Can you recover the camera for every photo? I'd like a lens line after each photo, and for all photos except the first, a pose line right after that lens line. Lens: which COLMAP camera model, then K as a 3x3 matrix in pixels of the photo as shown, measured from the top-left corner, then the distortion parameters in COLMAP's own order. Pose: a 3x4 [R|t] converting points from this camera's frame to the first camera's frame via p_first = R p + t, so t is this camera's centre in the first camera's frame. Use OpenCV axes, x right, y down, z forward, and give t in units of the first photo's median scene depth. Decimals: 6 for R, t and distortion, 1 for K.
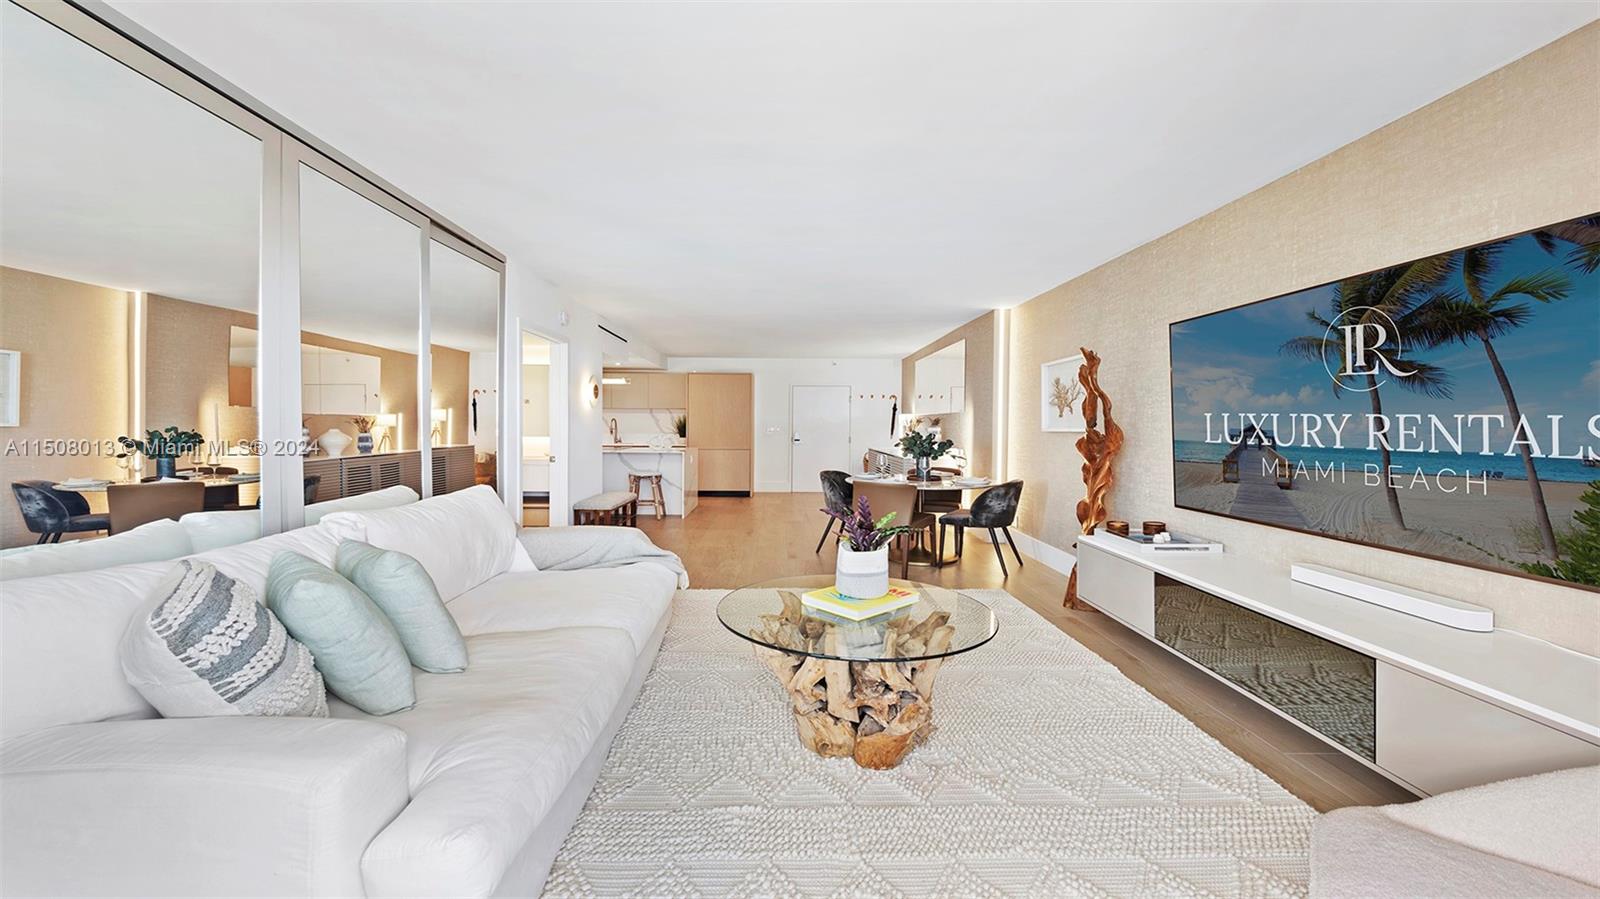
lens RADIAL K [[654.4, 0, 802.3], [0, 654.4, 441.1], [0, 0, 1]] dist [0.048996, -0.002497]
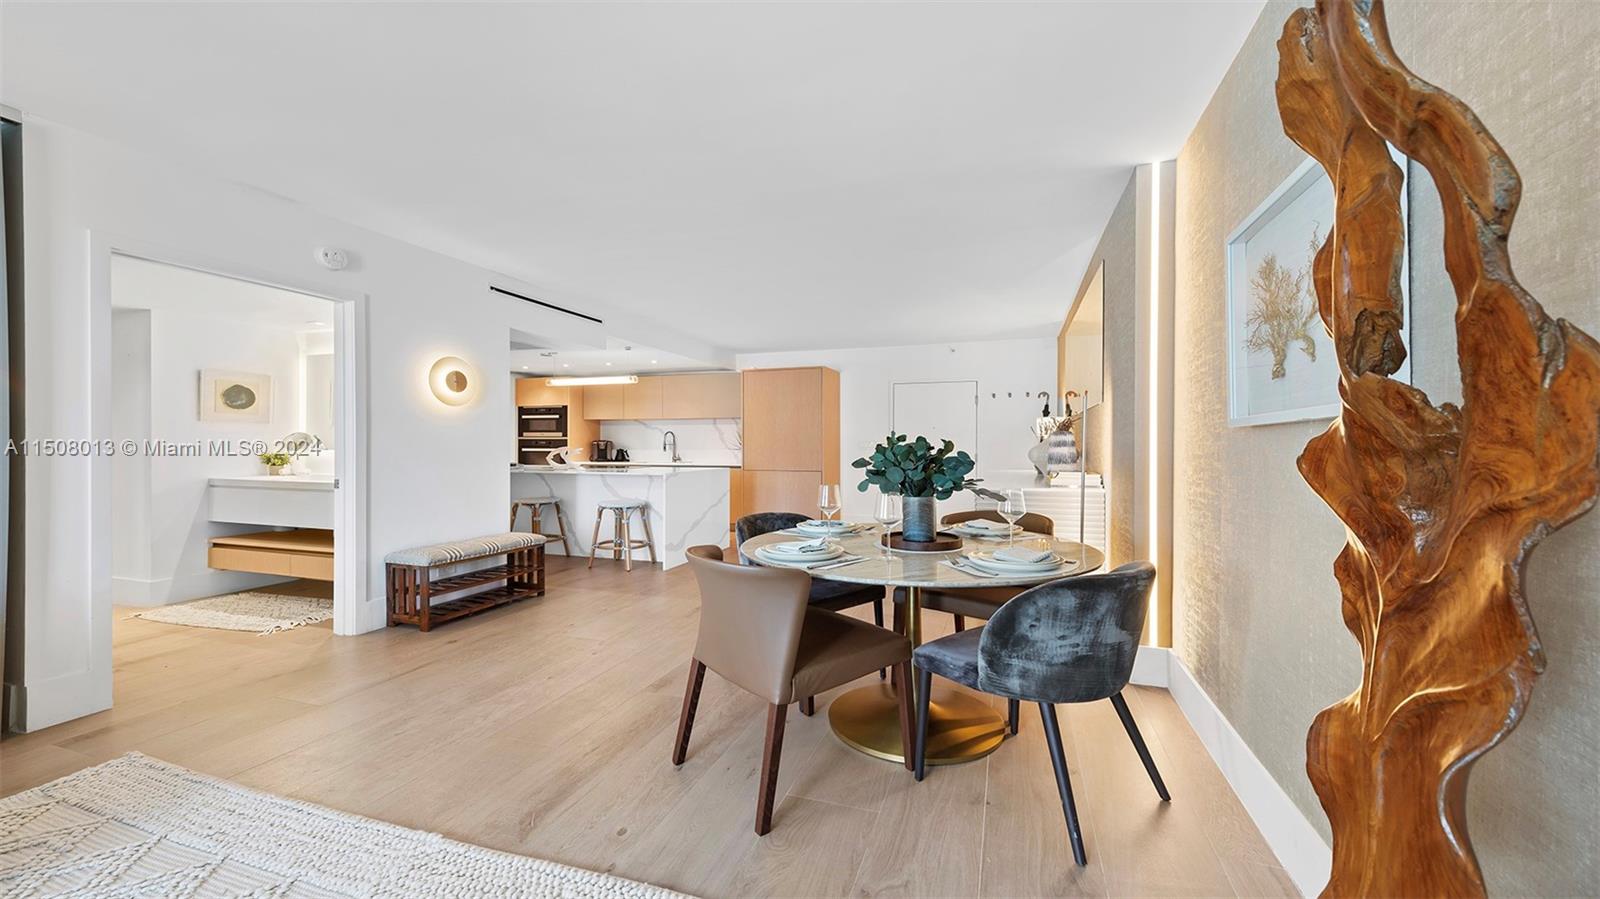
lens RADIAL K [[654.4, 0, 782.2], [0, 654.4, 454.2], [0, 0, 1]] dist [0.048996, -0.002497]
pose [[0.932048, 0.002748, -0.362324, 0.288613], [-0.007600, 0.999900, -0.011967, 0.005501], [0.362254, 0.013908, 0.931976, 0.622786]]
